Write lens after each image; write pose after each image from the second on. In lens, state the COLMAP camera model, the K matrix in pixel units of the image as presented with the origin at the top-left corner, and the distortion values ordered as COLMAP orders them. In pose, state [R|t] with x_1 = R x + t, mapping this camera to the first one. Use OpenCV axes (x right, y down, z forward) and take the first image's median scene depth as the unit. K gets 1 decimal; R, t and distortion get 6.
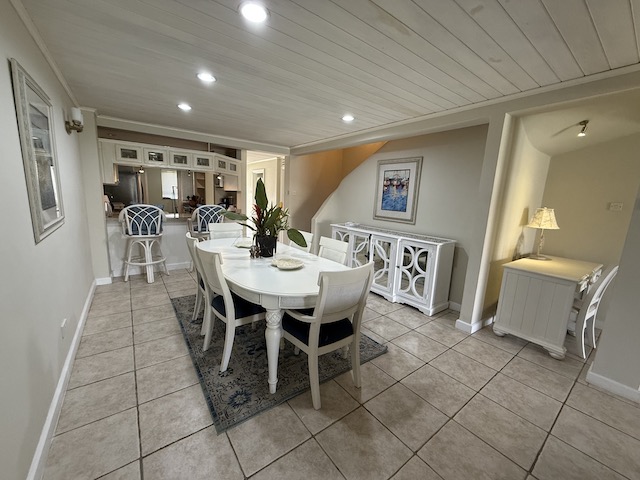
lens RADIAL K [[256.0, 0, 319.3], [0, 256.0, 239.3], [0, 0, 1]] dist [-0.000277, -0.000365]
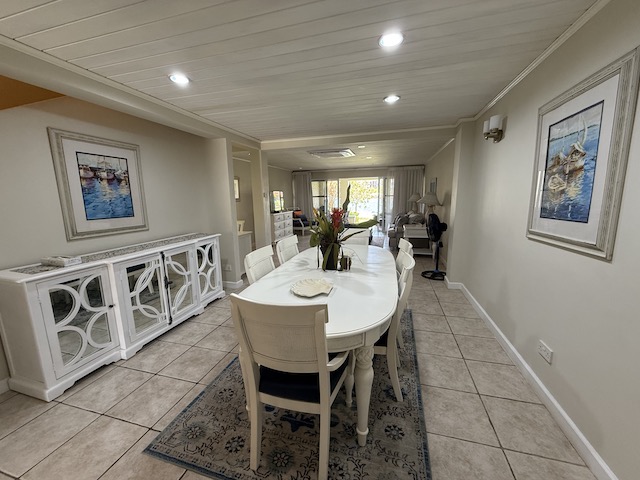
lens RADIAL K [[256.0, 0, 319.0], [0, 256.0, 236.9], [0, 0, 1]] dist [-0.000277, -0.000365]
pose [[-0.609295, -0.163060, 0.775997, -0.602979], [0.122714, 0.947448, 0.295439, -0.215110], [-0.783390, 0.275235, -0.557266, 1.066225]]
